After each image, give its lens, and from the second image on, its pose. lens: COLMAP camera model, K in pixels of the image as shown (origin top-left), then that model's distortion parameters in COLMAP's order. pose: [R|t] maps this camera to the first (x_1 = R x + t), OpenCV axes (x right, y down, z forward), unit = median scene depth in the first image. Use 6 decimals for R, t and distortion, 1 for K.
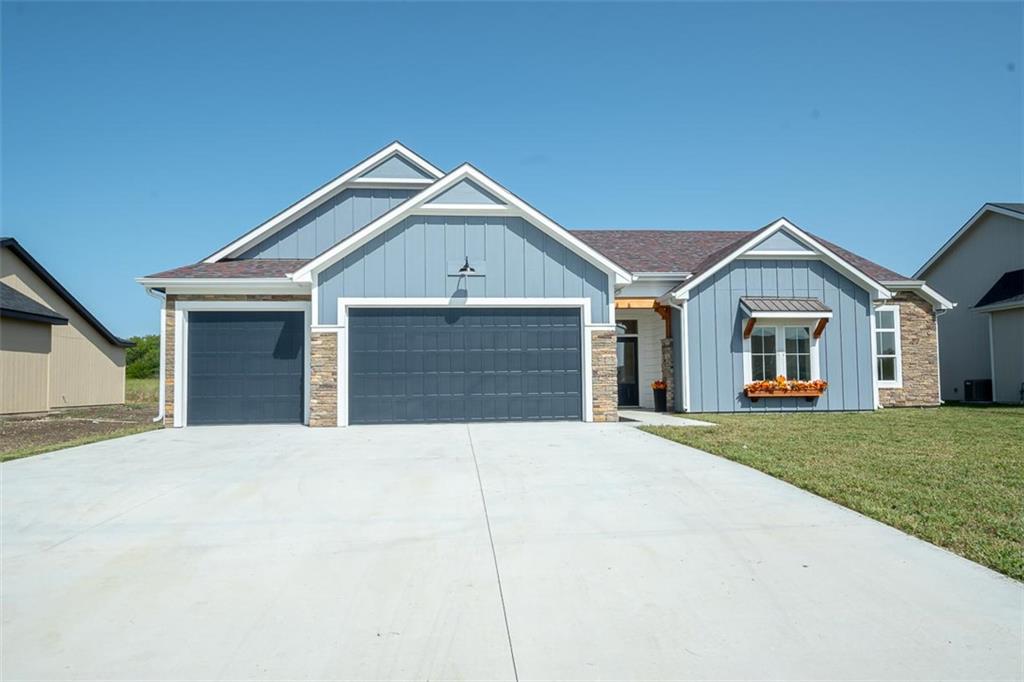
lens RADIAL K [[651.5, 0, 512.0], [0, 651.5, 341.0], [0, 0, 1]] dist [0.007474, -0.002046]
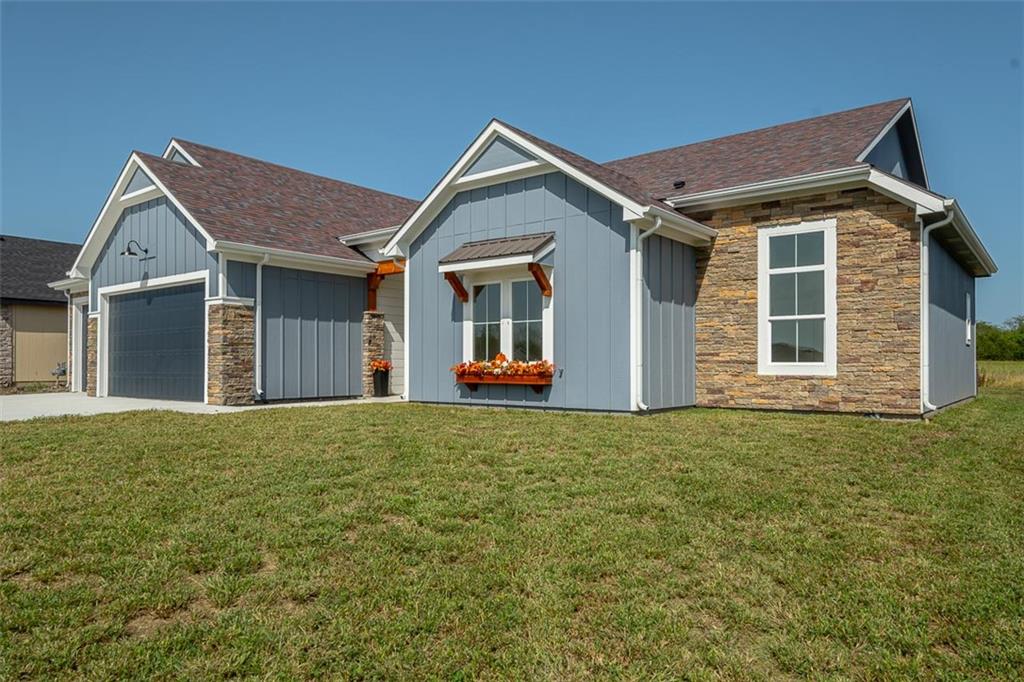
lens RADIAL K [[684.3, 0, 514.0], [0, 684.3, 349.9], [0, 0, 1]] dist [0.009935, 0.000840]
pose [[0.725705, -0.003960, -0.687995, 0.919985], [0.037883, 0.998696, 0.034212, 0.025311], [0.686963, -0.050891, 0.724909, 0.492770]]
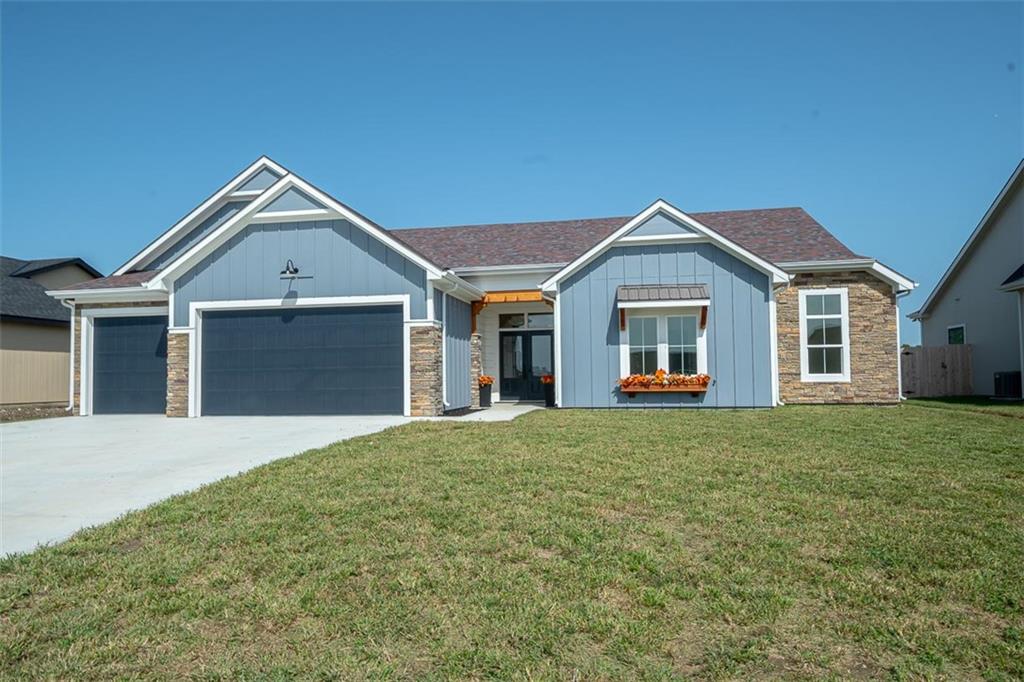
lens RADIAL K [[651.5, 0, 512.0], [0, 651.5, 341.0], [0, 0, 1]] dist [0.007474, -0.002046]
pose [[0.966192, -0.015542, -0.257355, 0.449378], [0.018817, 0.999770, 0.010268, -0.000826], [0.257137, -0.014763, 0.966262, 0.045940]]
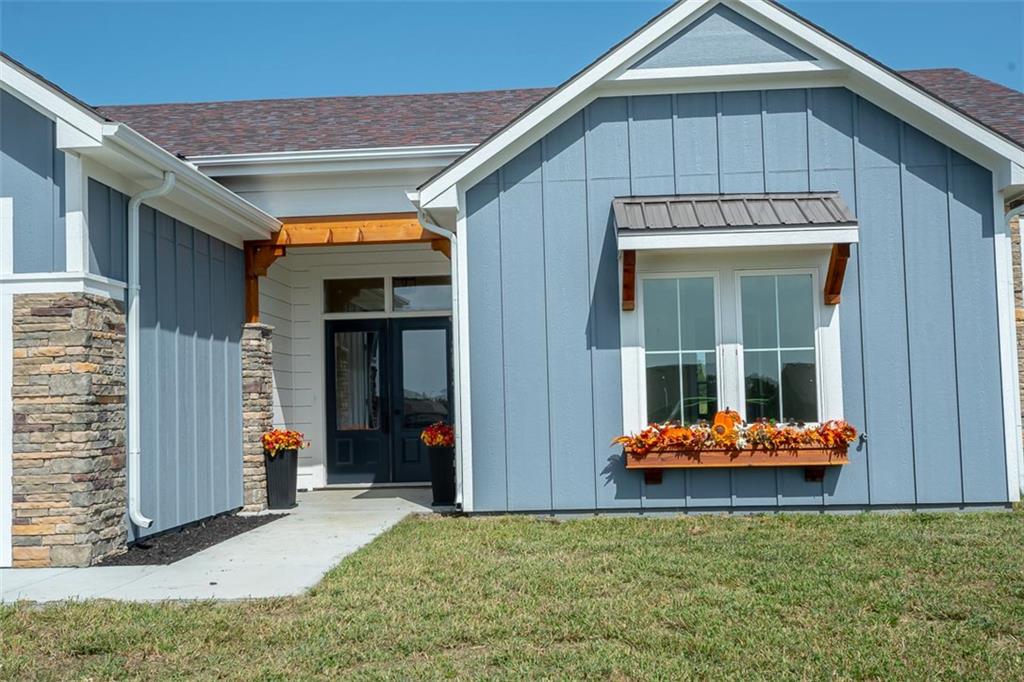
lens RADIAL K [[996.1, 0, 512.0], [0, 996.1, 341.0], [0, 0, 1]] dist [0.017783, 0.009598]
pose [[0.989349, -0.024035, -0.143568, 0.376570], [0.024485, 0.999699, 0.001368, 0.011410], [0.143492, -0.004869, 0.989640, 0.437507]]
